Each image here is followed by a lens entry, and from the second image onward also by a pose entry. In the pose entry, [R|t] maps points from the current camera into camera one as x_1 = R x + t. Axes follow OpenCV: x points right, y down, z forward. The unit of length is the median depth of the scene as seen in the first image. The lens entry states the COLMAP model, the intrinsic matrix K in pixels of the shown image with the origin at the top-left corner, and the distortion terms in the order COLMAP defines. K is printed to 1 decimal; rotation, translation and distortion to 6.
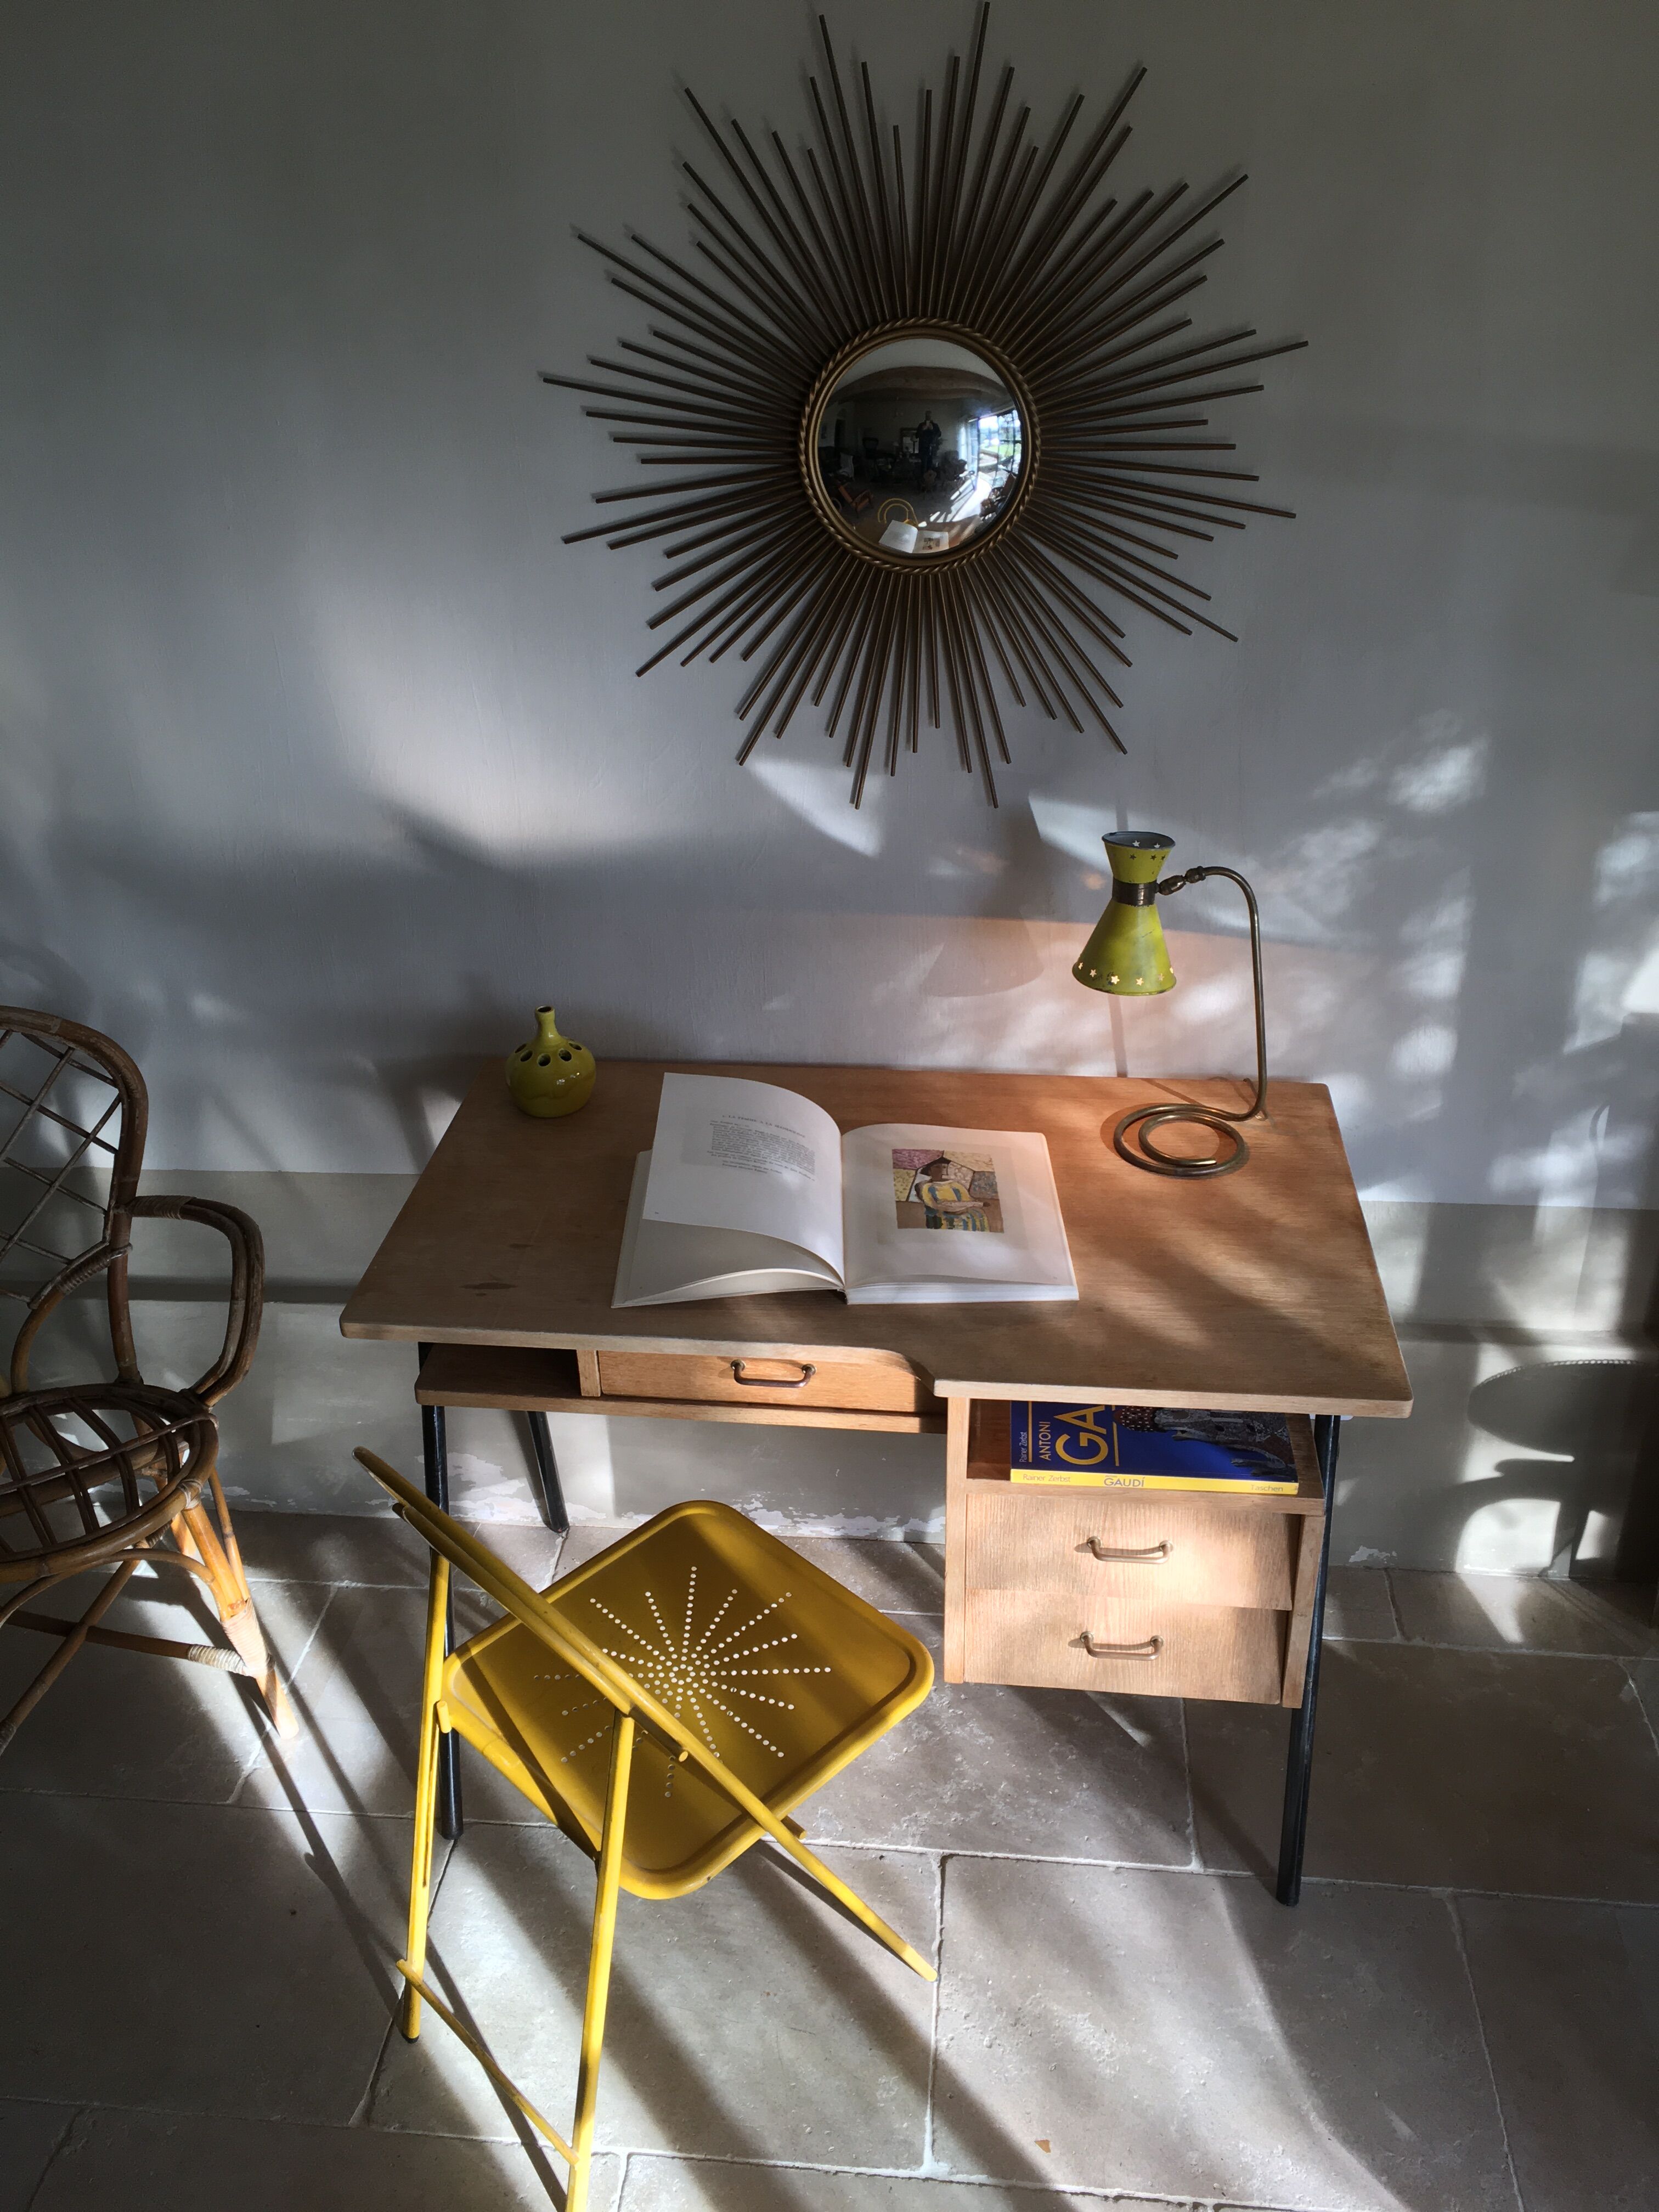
lens RADIAL K [[1864.9, 0, 839.8], [0, 1864.9, 1104.2], [0, 0, 1]] dist [0.089530, -0.122546]
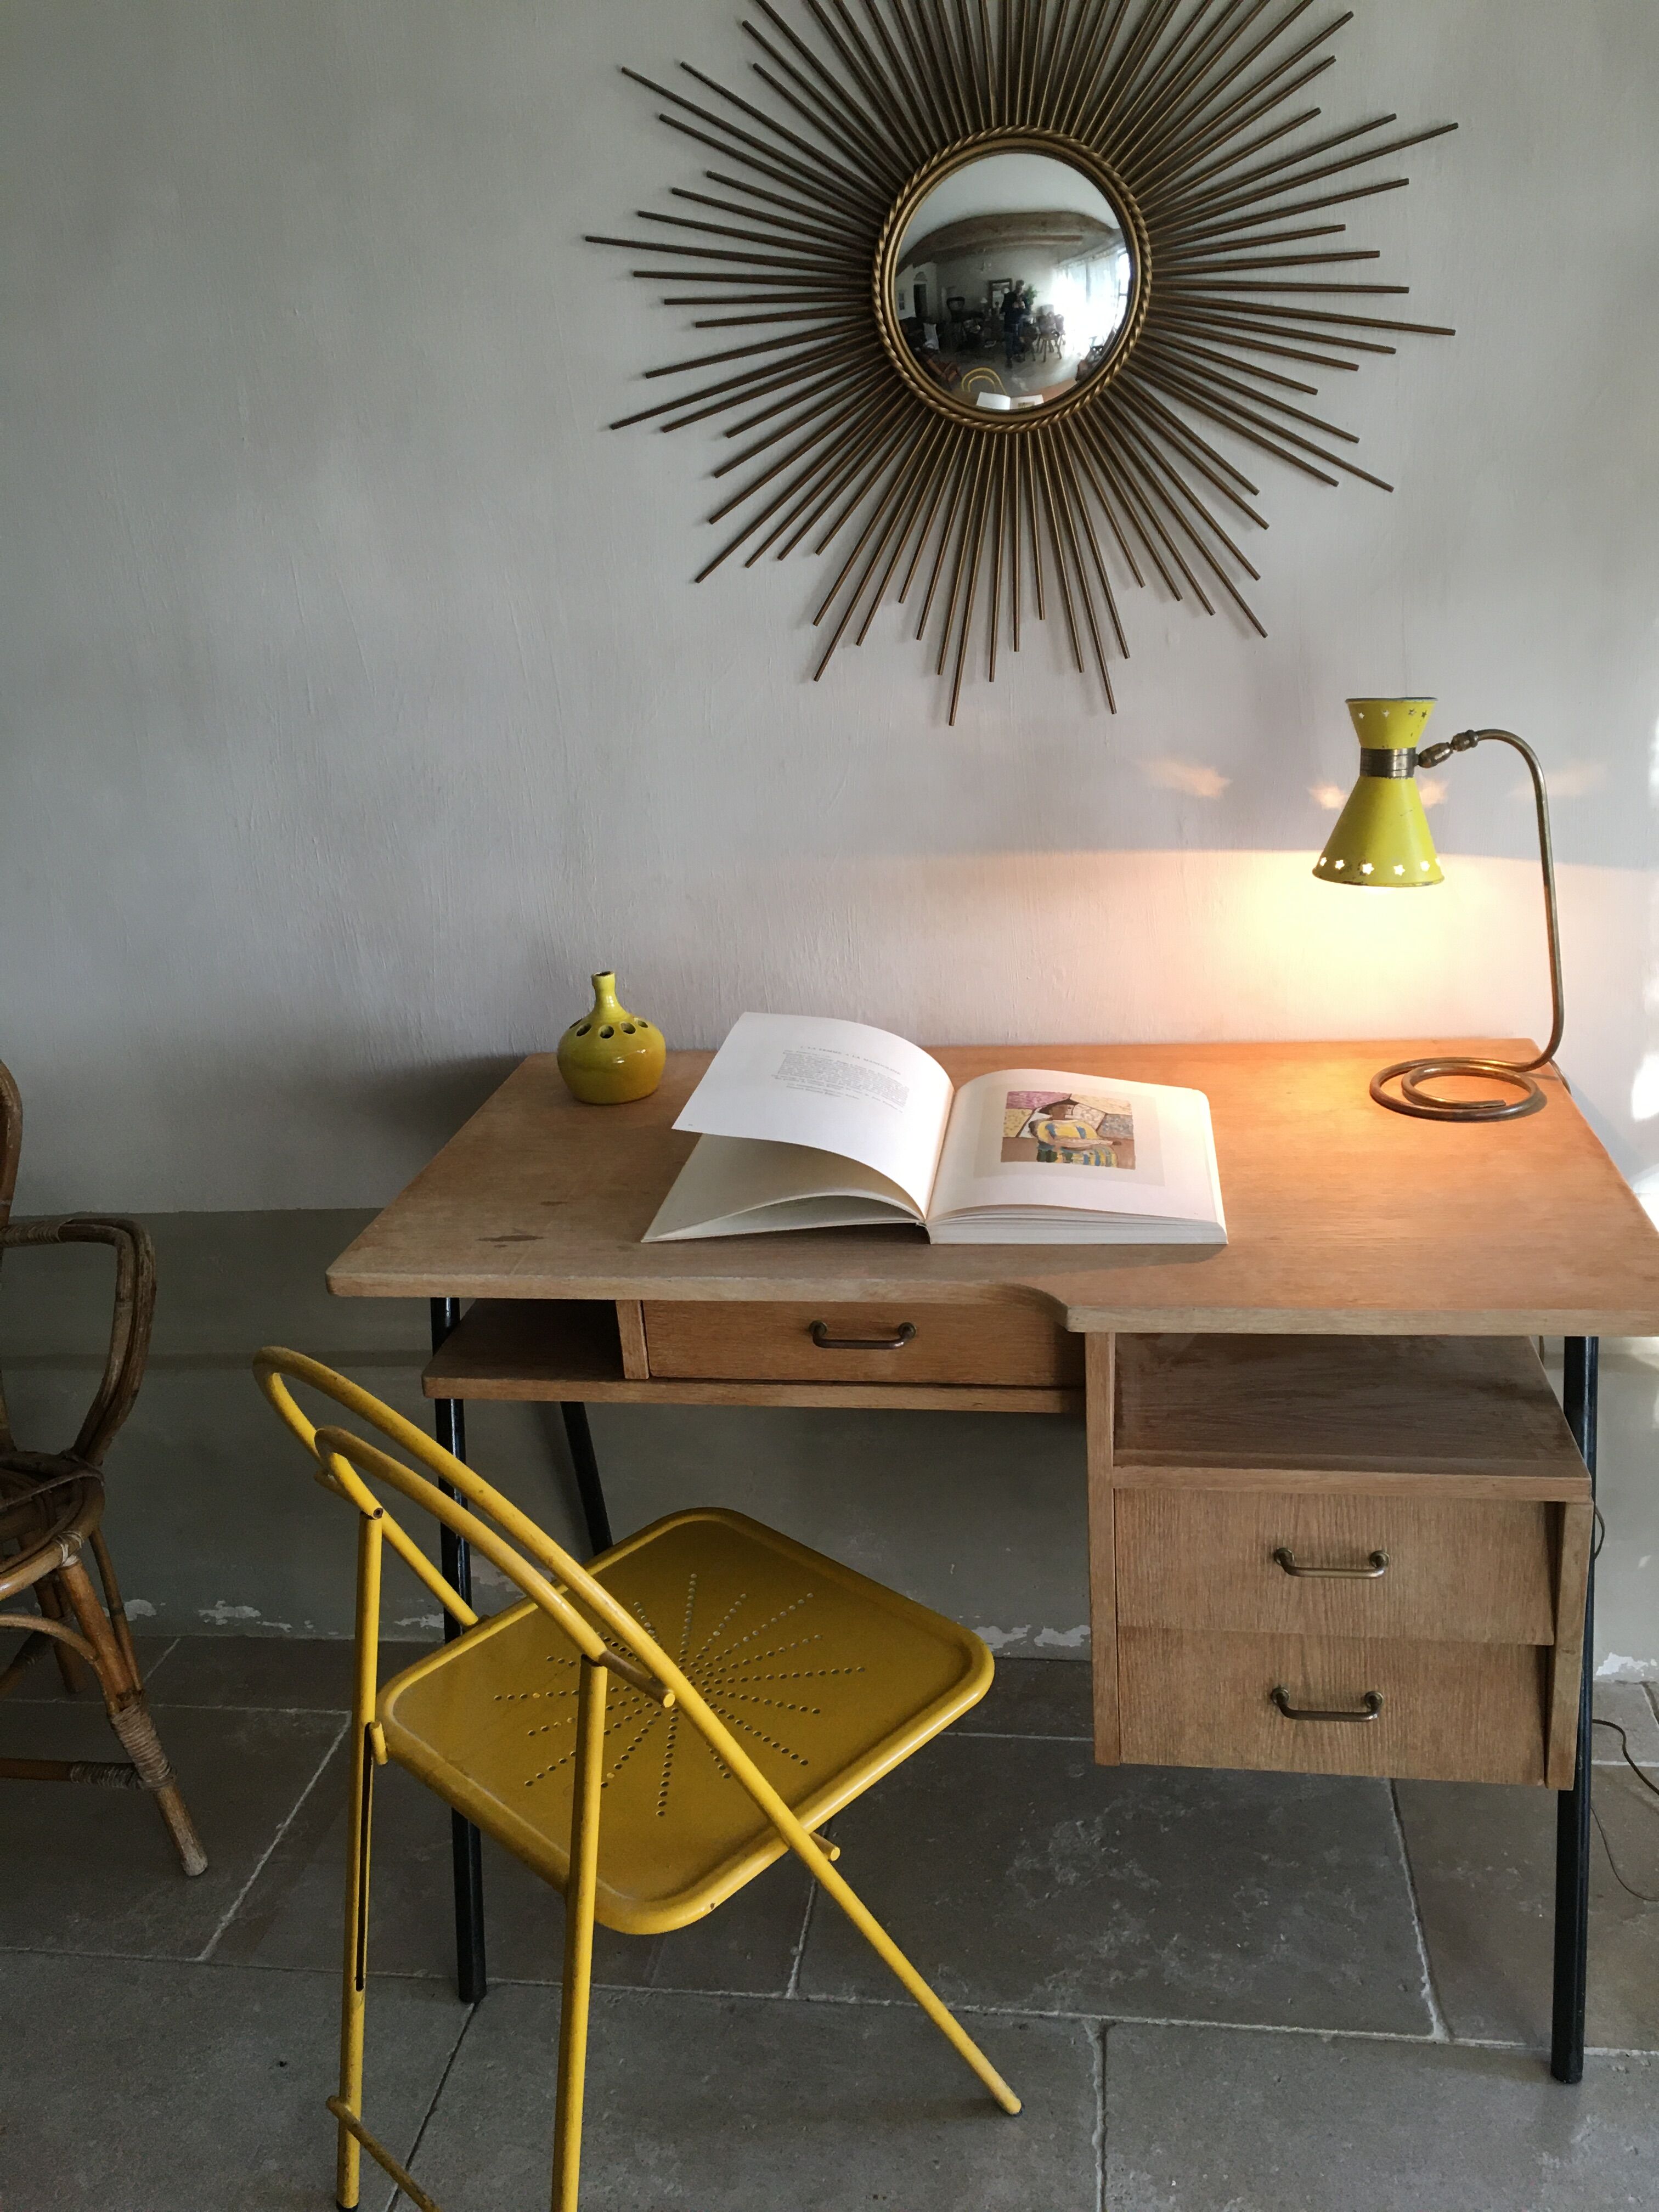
lens RADIAL K [[1864.9, 0, 840.6], [0, 1864.9, 1101.5], [0, 0, 1]] dist [0.089530, -0.122546]
pose [[0.997951, -0.027384, -0.057822, 0.003667], [0.017507, 0.986157, -0.164886, 0.163119], [0.061537, 0.163535, 0.984616, 0.185734]]
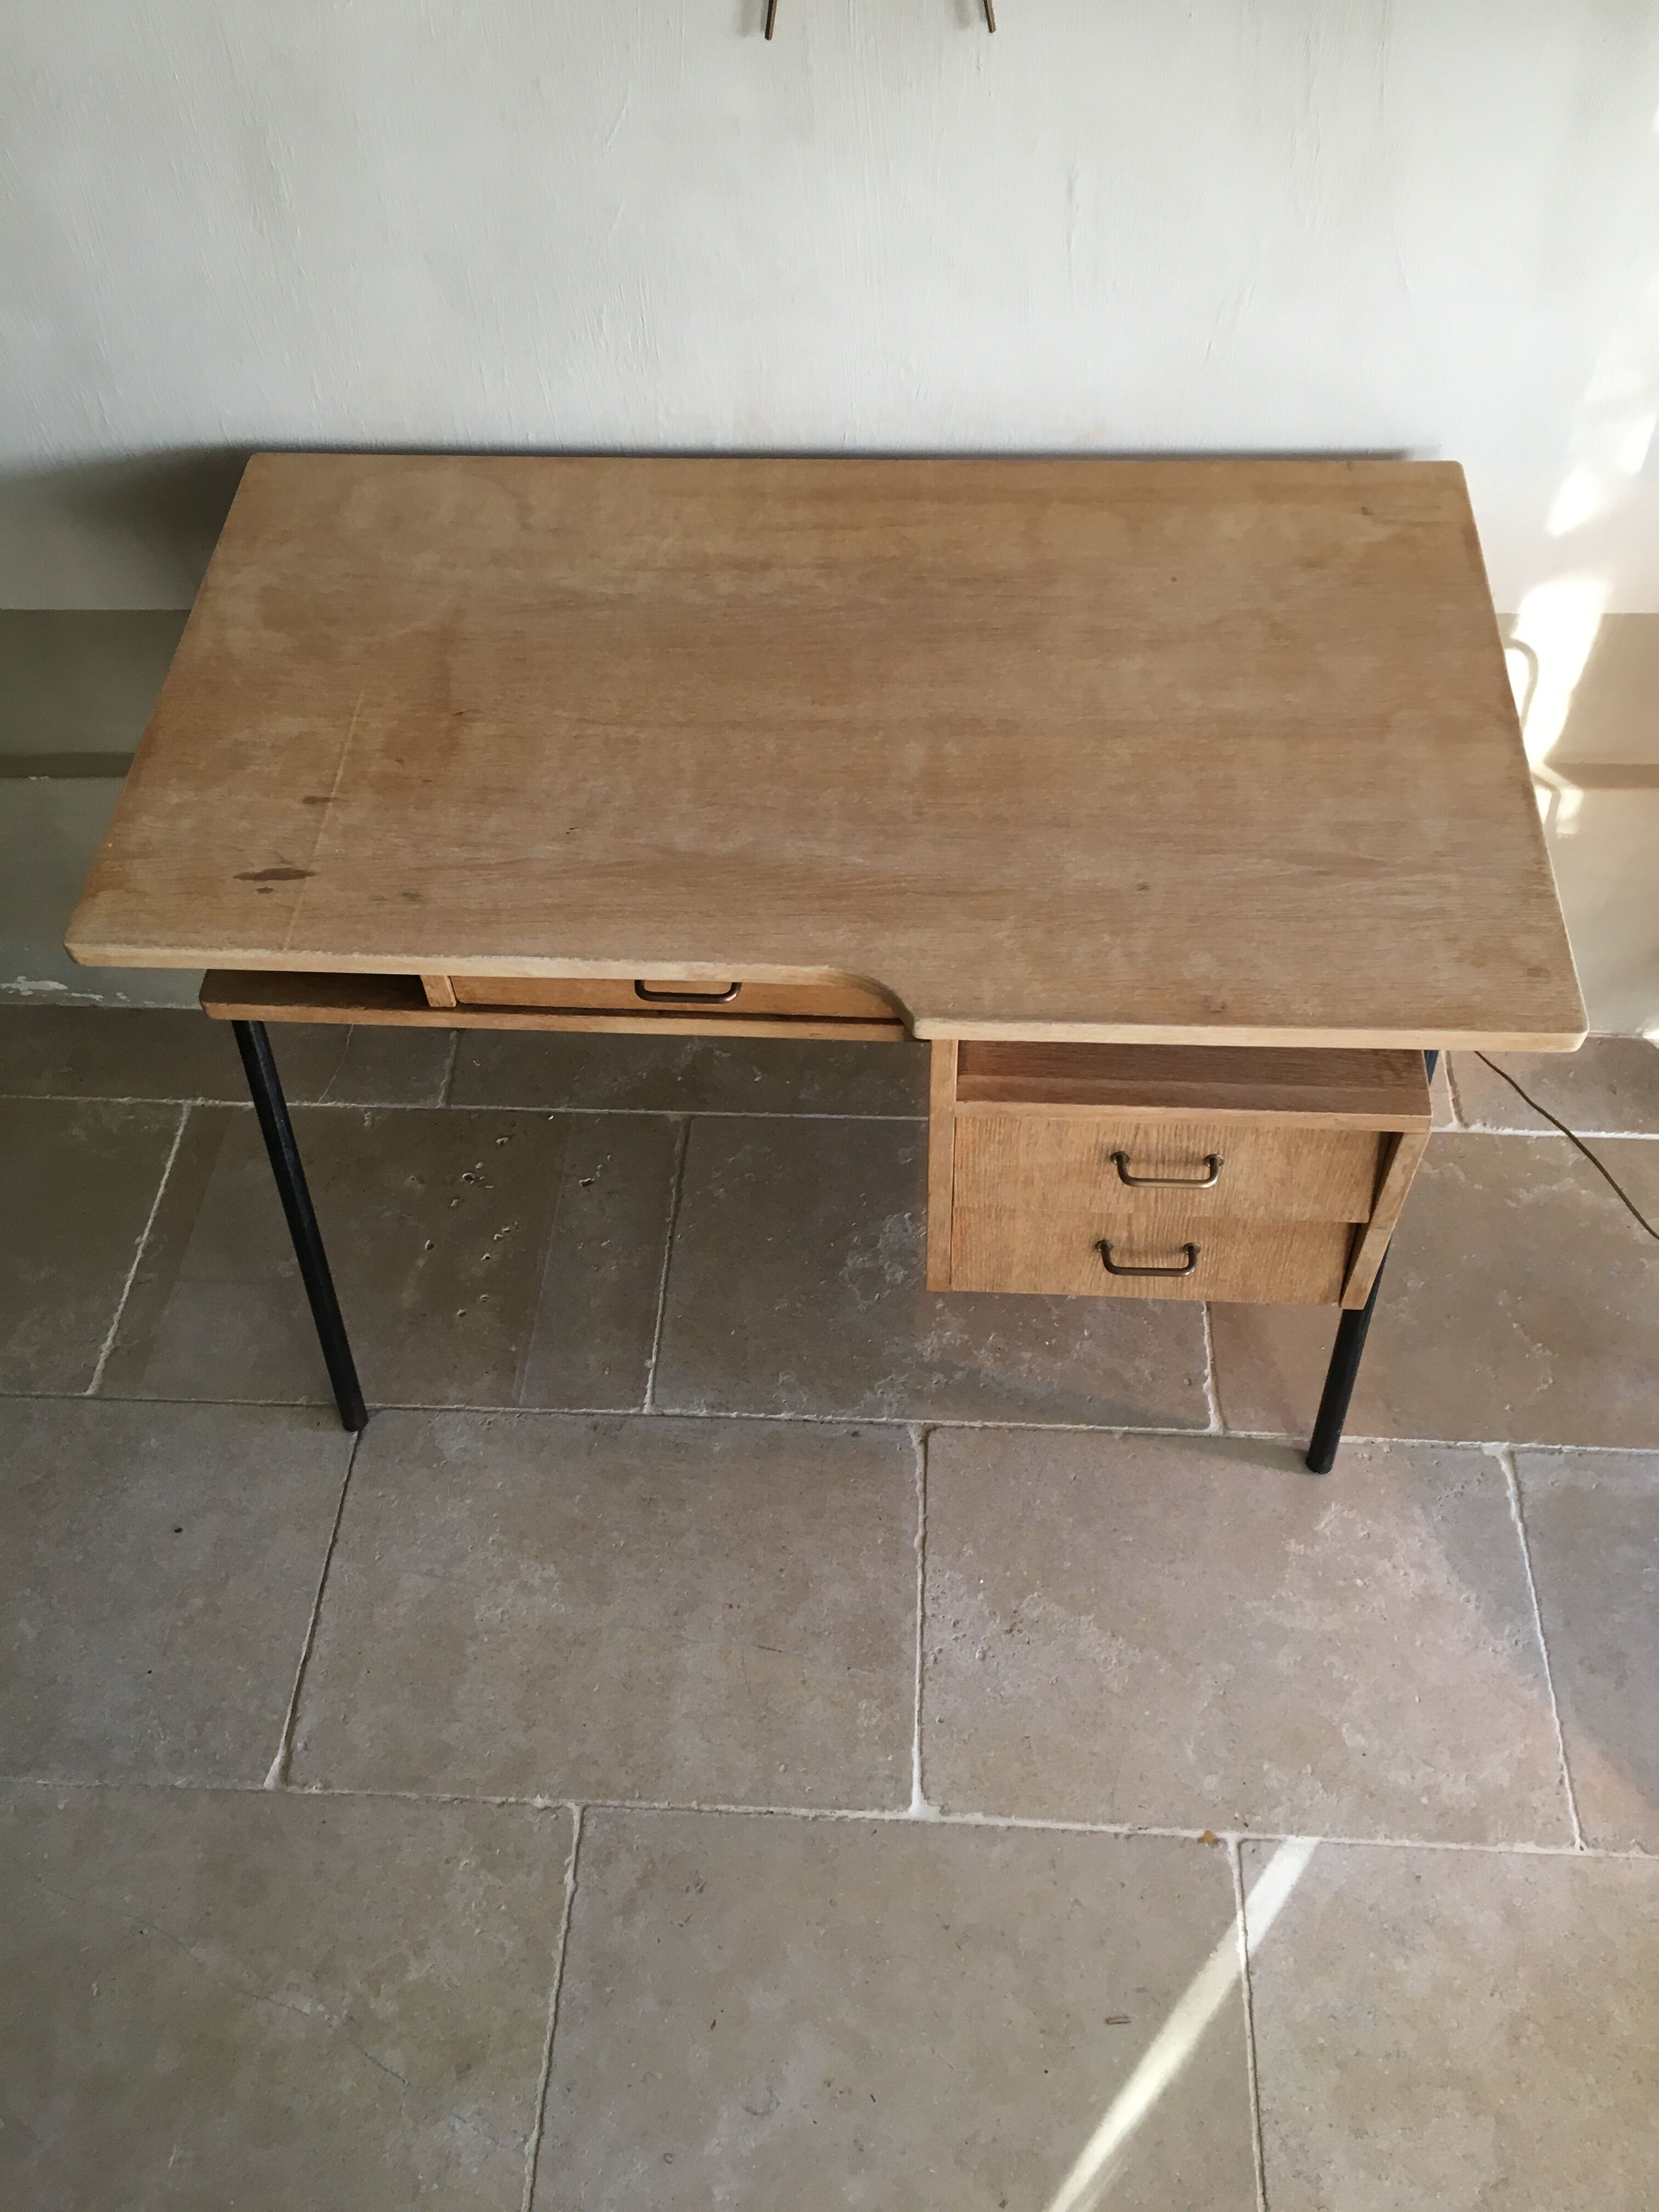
lens RADIAL K [[1864.9, 0, 838.4], [0, 1864.9, 1100.6], [0, 0, 1]] dist [0.089530, -0.122546]
pose [[0.999016, -0.041480, 0.015730, 0.008173], [0.031188, 0.908862, 0.415928, -0.104842], [-0.031549, -0.415028, 0.909261, 0.295311]]
